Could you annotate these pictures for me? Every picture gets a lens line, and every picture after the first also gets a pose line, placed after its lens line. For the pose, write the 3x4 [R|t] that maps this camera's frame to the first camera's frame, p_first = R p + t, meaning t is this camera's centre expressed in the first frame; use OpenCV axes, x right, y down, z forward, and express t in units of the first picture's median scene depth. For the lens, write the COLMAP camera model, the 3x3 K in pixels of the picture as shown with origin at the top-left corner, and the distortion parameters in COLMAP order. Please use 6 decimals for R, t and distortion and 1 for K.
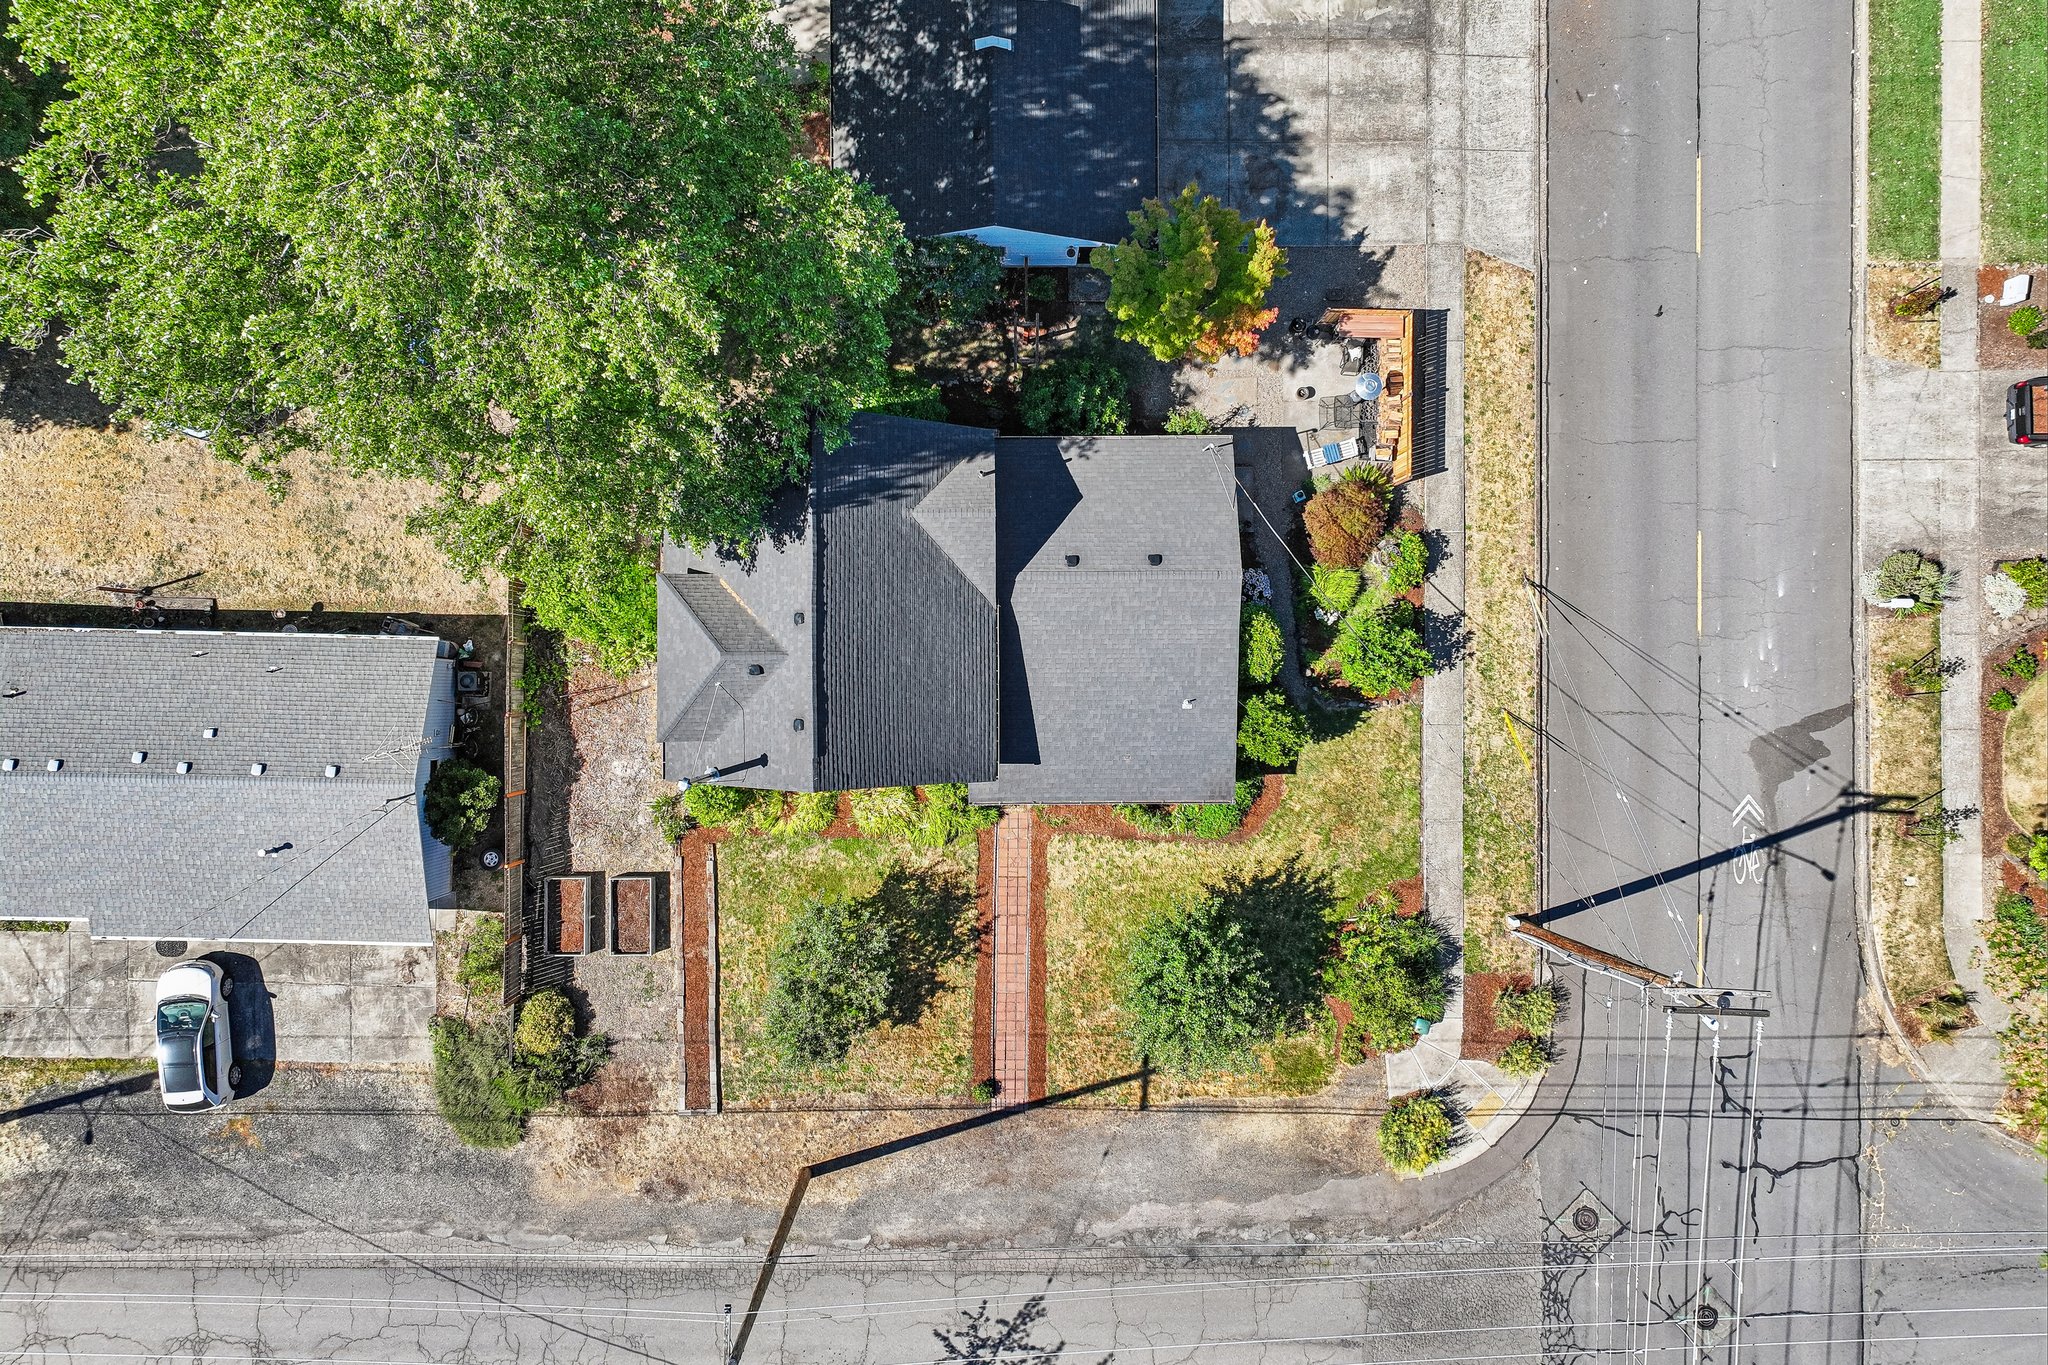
lens RADIAL K [[1444.9, 0, 1038.4], [0, 1444.9, 684.1], [0, 0, 1]] dist [-0.004730, 0.021778]
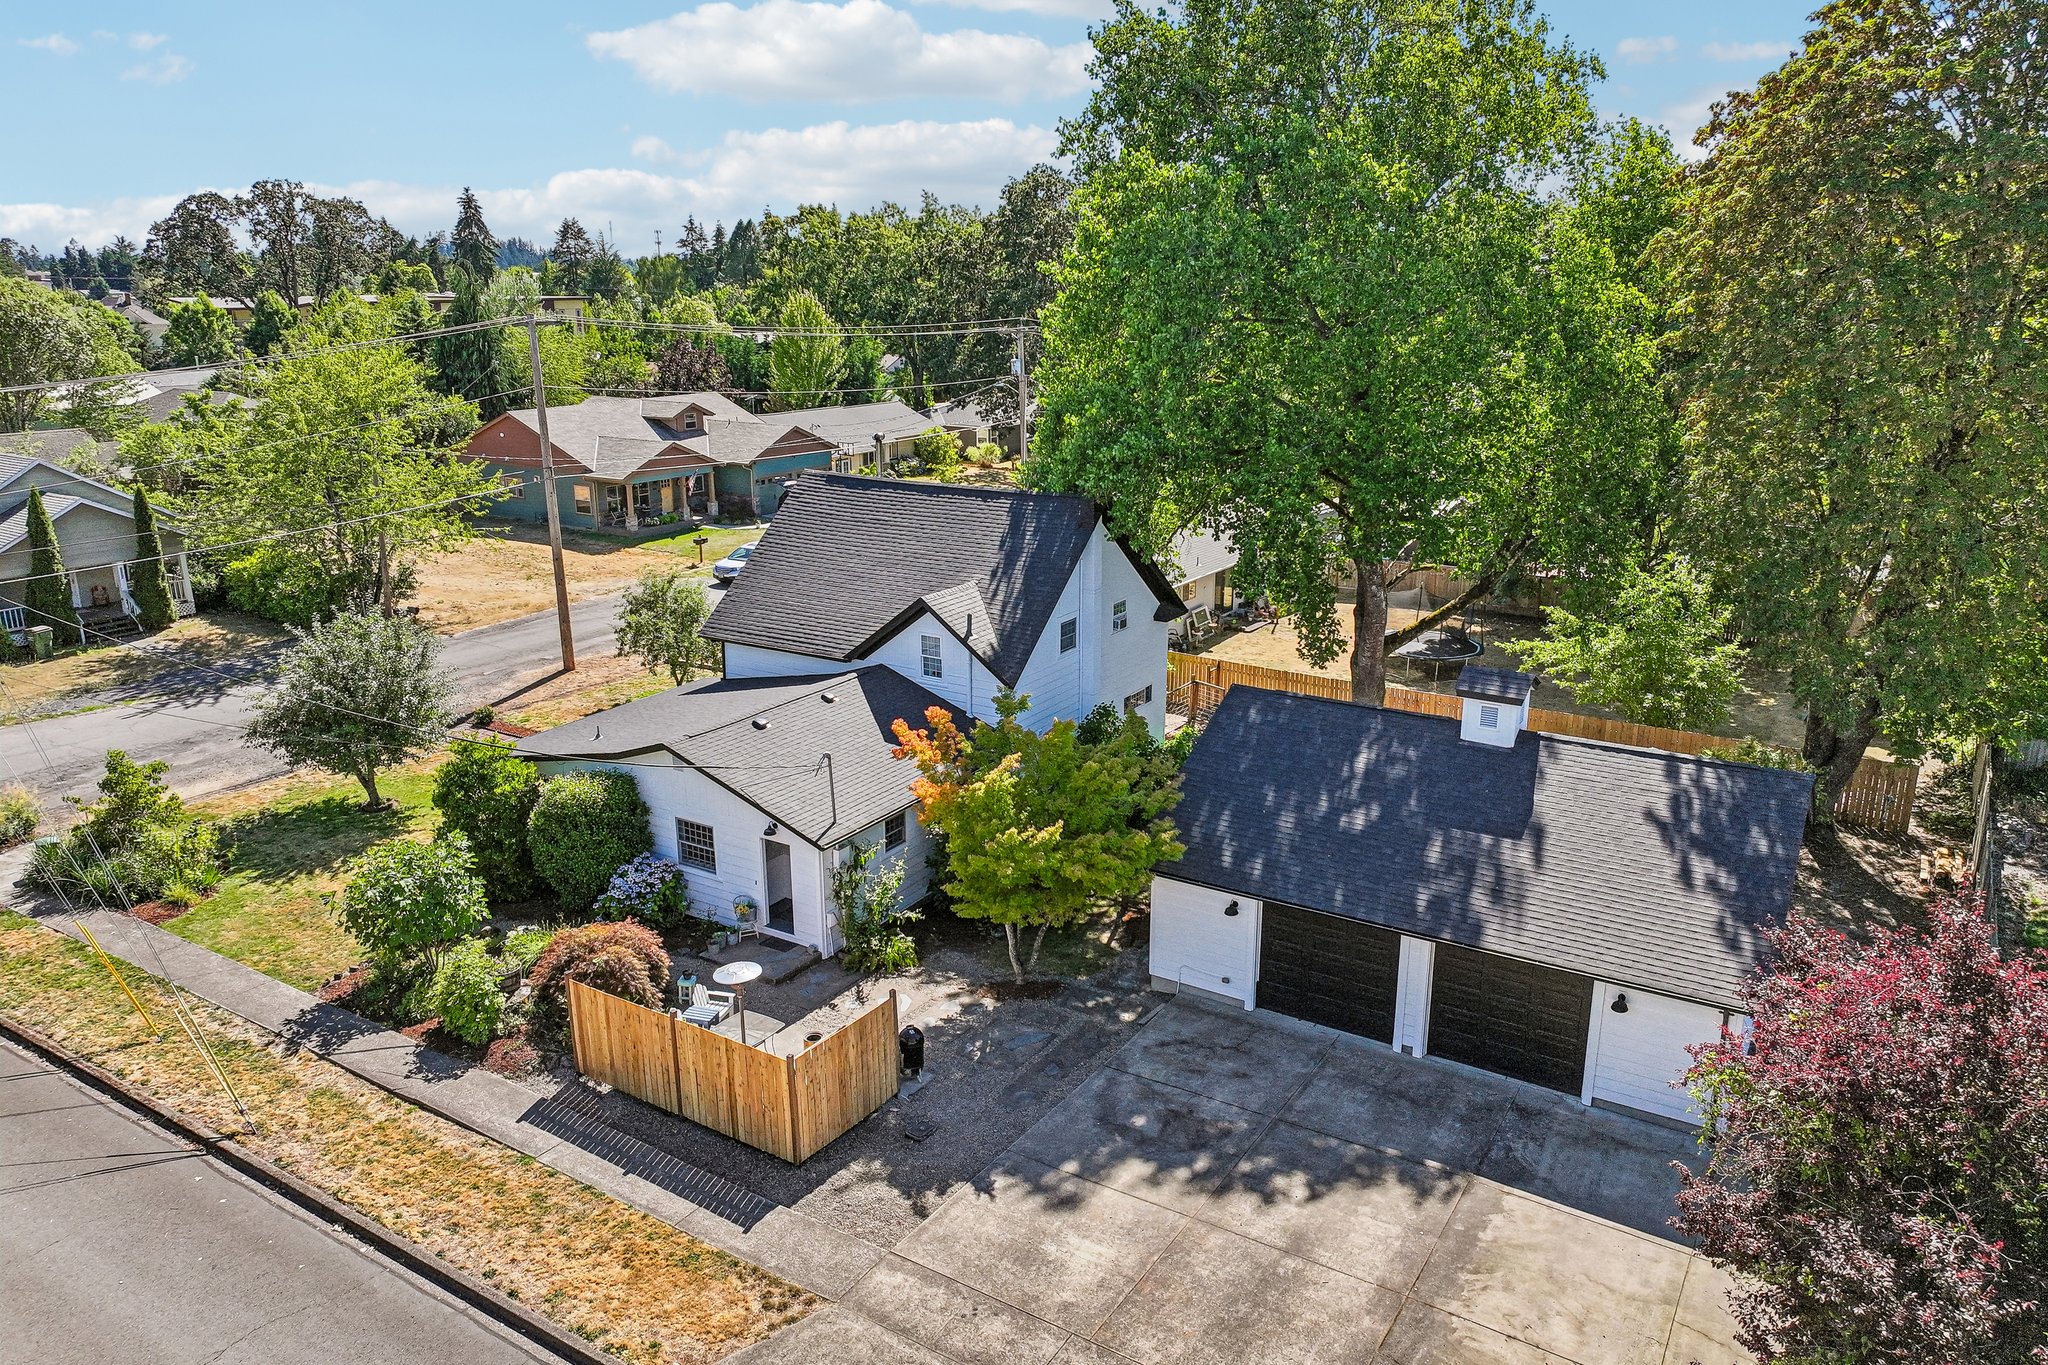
lens RADIAL K [[1444.9, 0, 1031.2], [0, 1444.9, 684.0], [0, 0, 1]] dist [-0.004730, 0.021778]
pose [[-0.530338, 0.219268, -0.818940, 0.576979], [-0.847765, -0.144027, 0.510442, -0.548536], [-0.006026, 0.964975, 0.262271, 0.708606]]
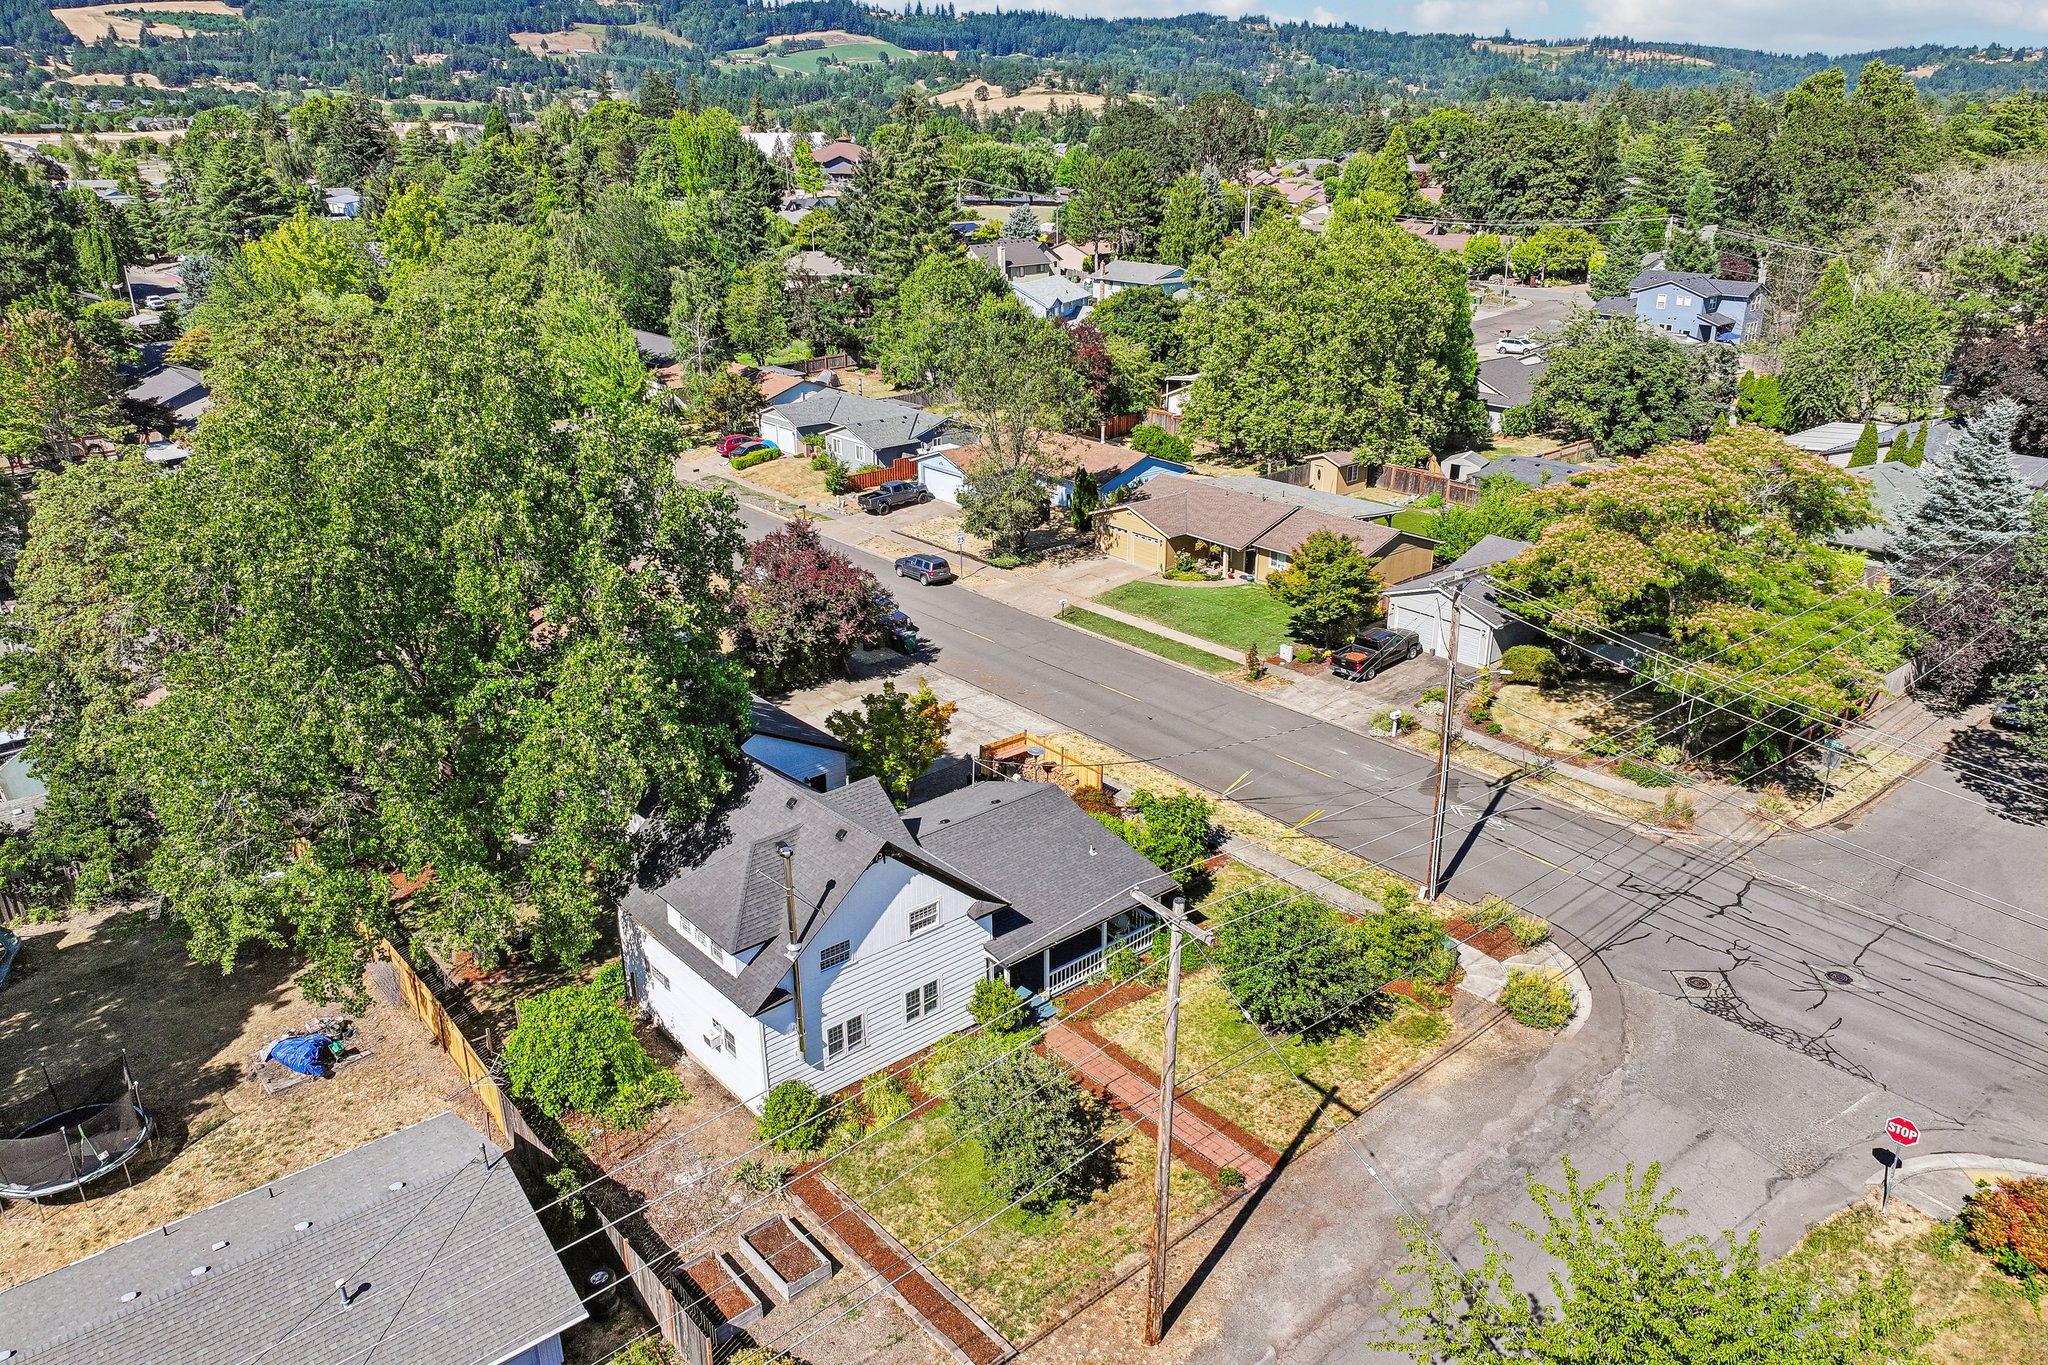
lens RADIAL K [[1444.9, 0, 1037.7], [0, 1444.9, 678.9], [0, 0, 1]] dist [-0.004730, 0.021778]
pose [[0.757291, -0.254037, 0.601645, -0.581798], [0.653001, 0.280381, -0.703546, 0.741079], [0.010037, 0.925663, 0.378216, 0.377140]]
